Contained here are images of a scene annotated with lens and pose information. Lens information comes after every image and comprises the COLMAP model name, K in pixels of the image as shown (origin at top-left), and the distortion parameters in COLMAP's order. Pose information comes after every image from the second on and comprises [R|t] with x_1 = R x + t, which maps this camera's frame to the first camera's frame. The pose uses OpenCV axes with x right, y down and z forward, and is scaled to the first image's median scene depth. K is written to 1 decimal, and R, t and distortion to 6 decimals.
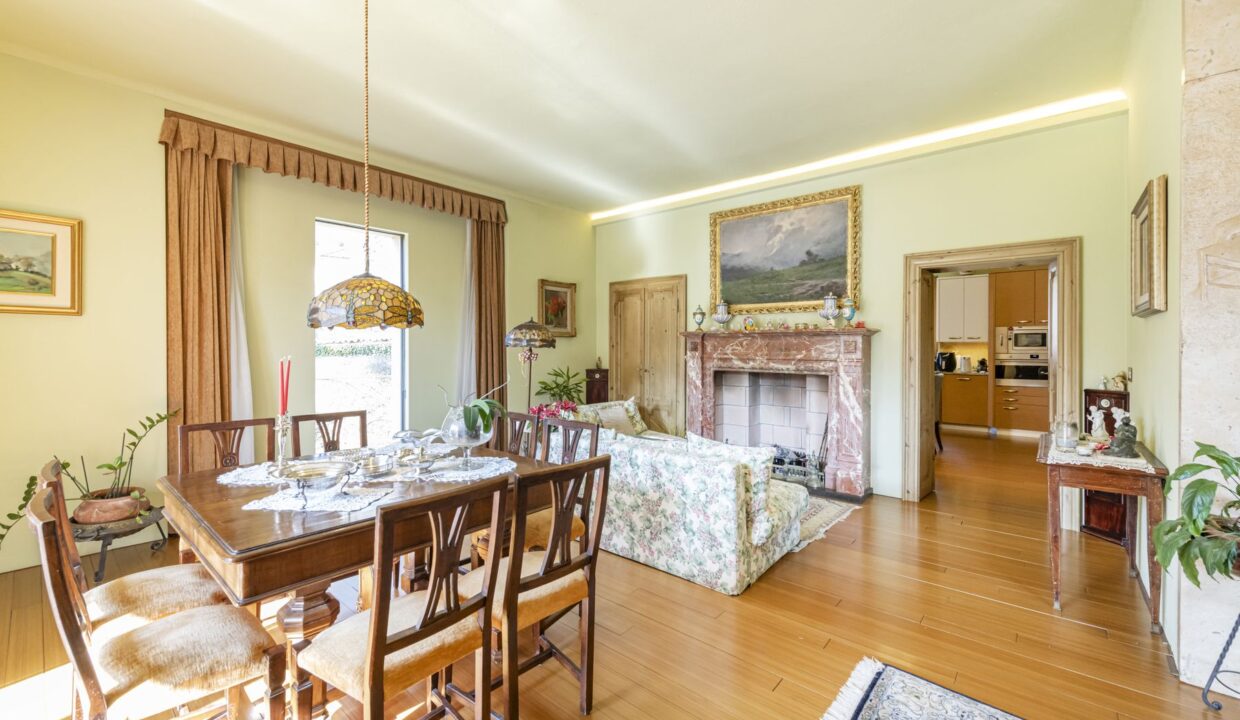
lens RADIAL K [[494.6, 0, 620.0], [0, 494.6, 360.0], [0, 0, 1]] dist [-0.000837, -0.000260]
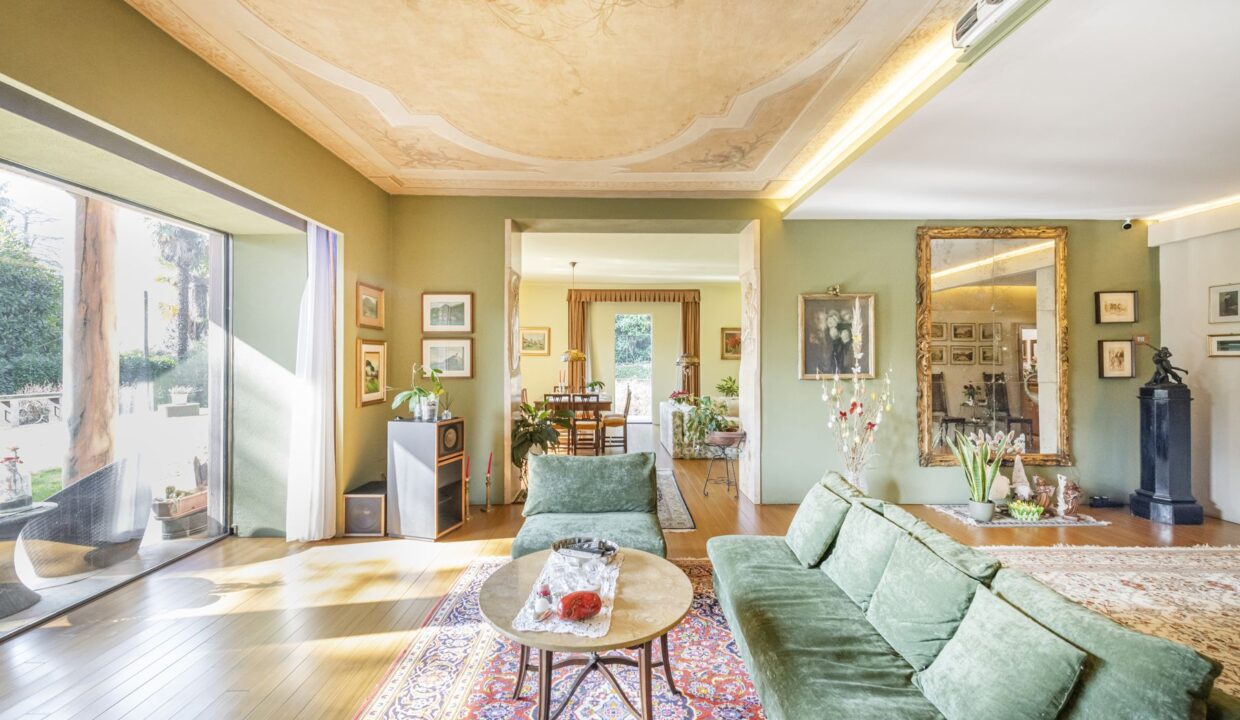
lens RADIAL K [[494.3, 0, 620.0], [0, 494.3, 360.0], [0, 0, 1]] dist [0.017087, 0.000018]
pose [[0.668190, -0.000690, -0.743990, 1.111435], [-0.017261, 0.999716, -0.016430, -0.010442], [0.743790, 0.023821, 0.667988, -0.571590]]
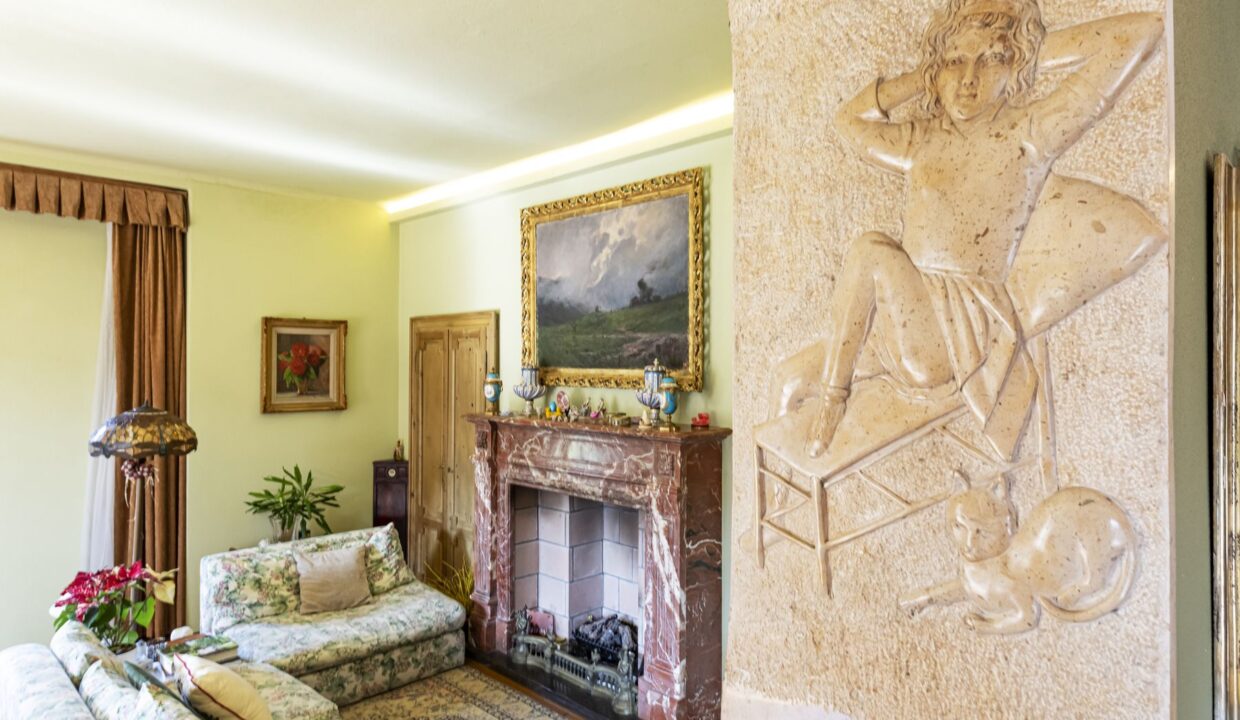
lens RADIAL K [[727.3, 0, 683.6], [0, 727.3, 365.9], [0, 0, 1]] dist [-0.003245, -0.001928]
pose [[0.999611, -0.000195, -0.027892, 0.435913], [-0.000501, 0.999688, -0.024969, -0.098902], [0.027888, 0.024973, 0.999299, 0.168265]]
